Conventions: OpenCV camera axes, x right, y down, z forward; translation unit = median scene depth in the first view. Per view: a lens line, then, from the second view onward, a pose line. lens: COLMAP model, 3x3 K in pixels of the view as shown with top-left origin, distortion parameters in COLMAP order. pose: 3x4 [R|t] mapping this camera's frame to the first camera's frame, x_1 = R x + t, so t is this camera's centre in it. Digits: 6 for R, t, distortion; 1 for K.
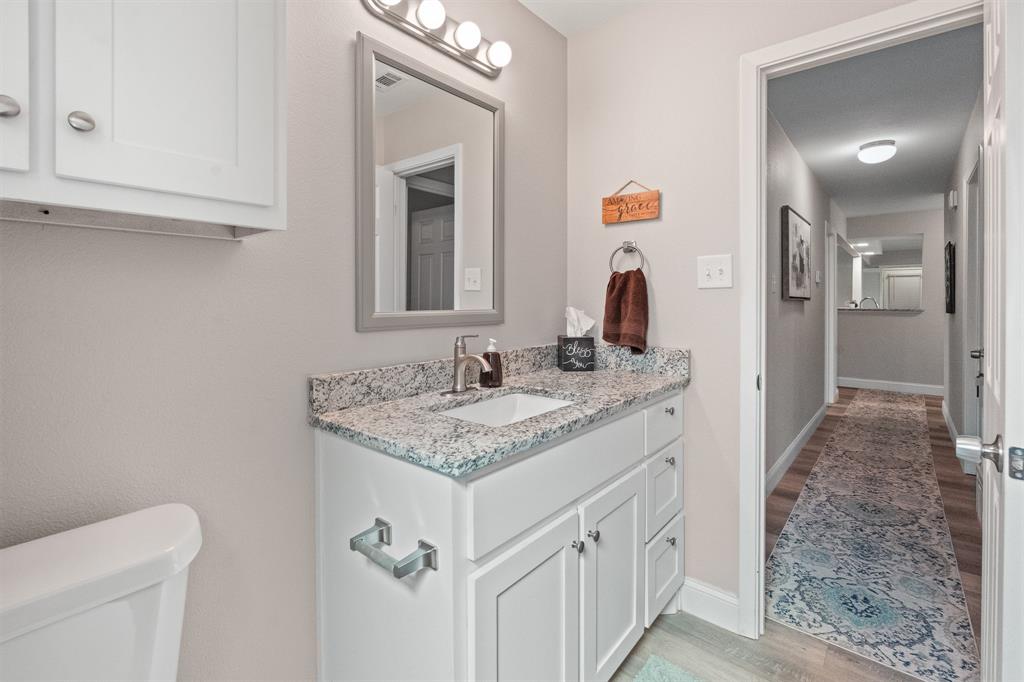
lens RADIAL K [[455.1, 0, 517.1], [0, 455.1, 300.2], [0, 0, 1]] dist [-0.003842, -0.000314]
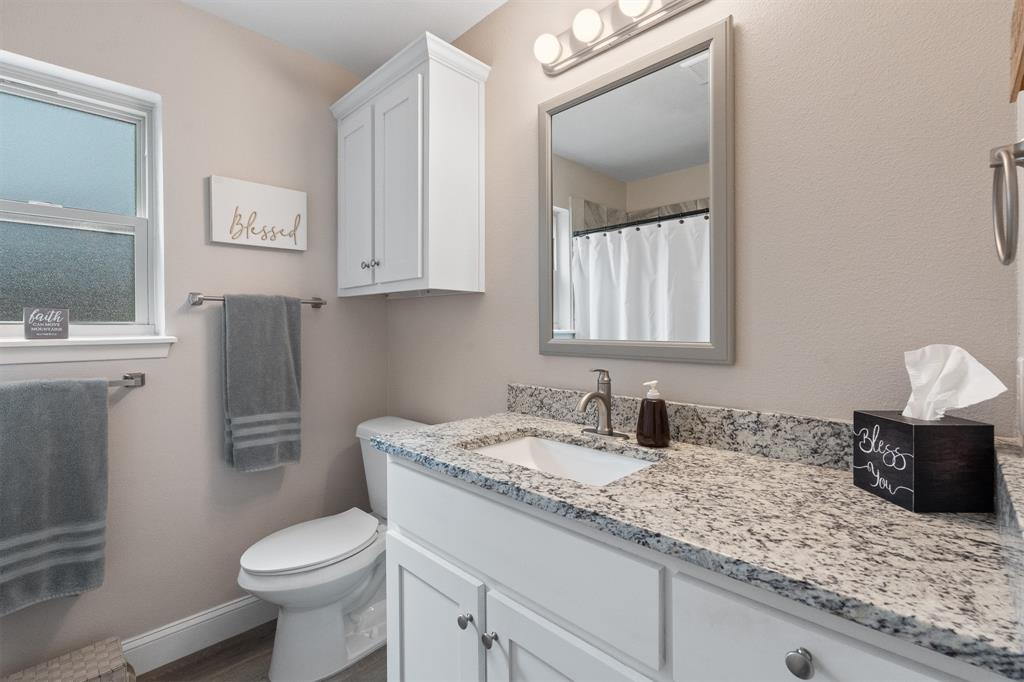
lens RADIAL K [[455.1, 0, 514.7], [0, 455.1, 331.8], [0, 0, 1]] dist [-0.003842, -0.000314]
pose [[-0.073189, 0.007607, -0.997289, 0.849476], [-0.001506, 0.999969, 0.007738, 0.000219], [0.997317, 0.002069, -0.073175, 1.016005]]
